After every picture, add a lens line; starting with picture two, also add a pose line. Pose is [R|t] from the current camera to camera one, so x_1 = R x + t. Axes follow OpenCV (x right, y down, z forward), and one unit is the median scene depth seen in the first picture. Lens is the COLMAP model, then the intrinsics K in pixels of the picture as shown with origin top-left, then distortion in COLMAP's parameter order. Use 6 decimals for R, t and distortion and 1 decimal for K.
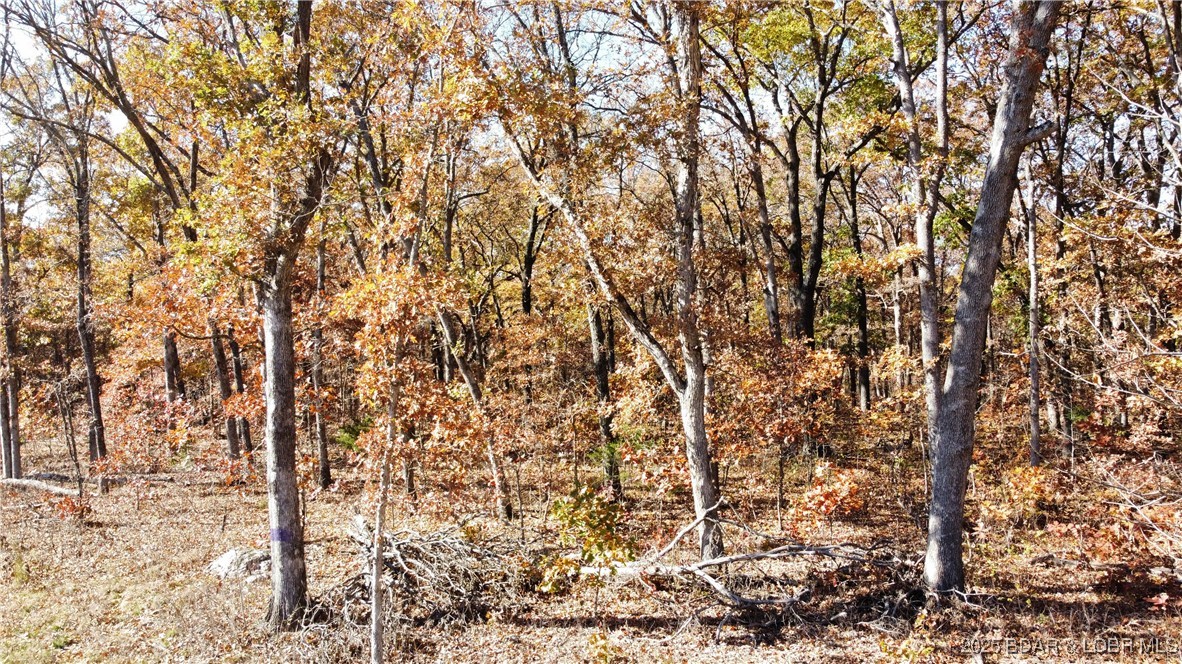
lens RADIAL K [[902.8, 0, 588.4], [0, 902.8, 329.4], [0, 0, 1]] dist [0.006686, -0.005079]
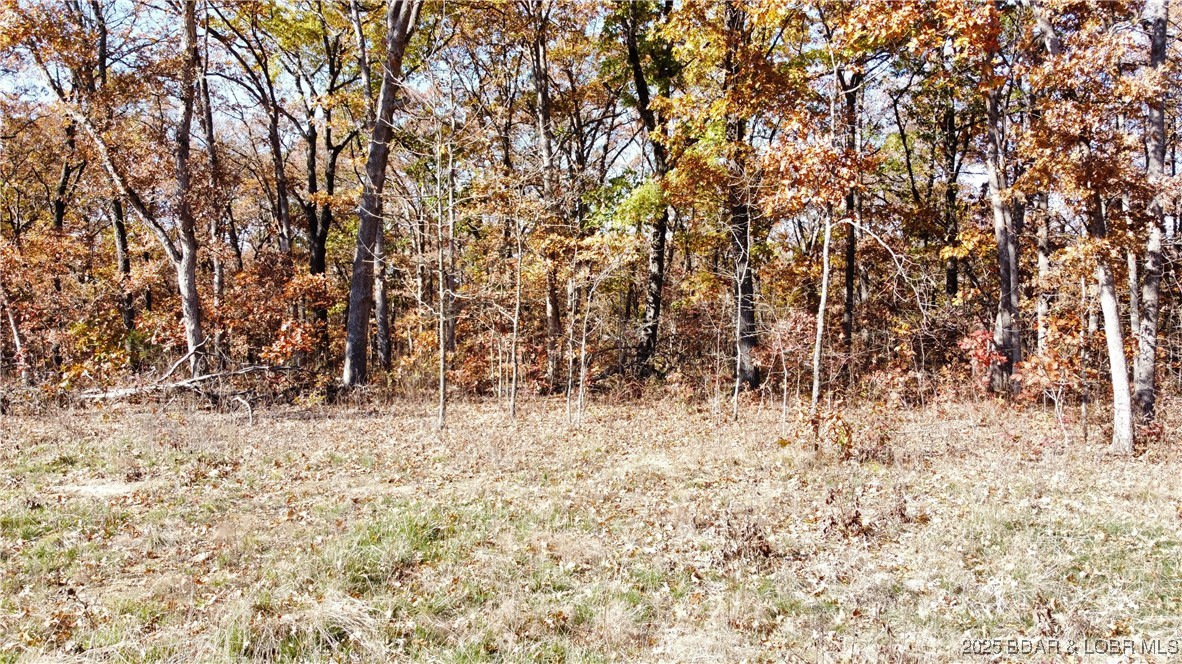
lens RADIAL K [[902.8, 0, 587.3], [0, 902.8, 339.0], [0, 0, 1]] dist [0.006686, -0.005079]
pose [[0.896006, 0.016380, 0.443740, 0.047223], [-0.017479, 0.999846, -0.001614, 0.168431], [-0.443698, -0.006309, 0.896154, -0.518981]]
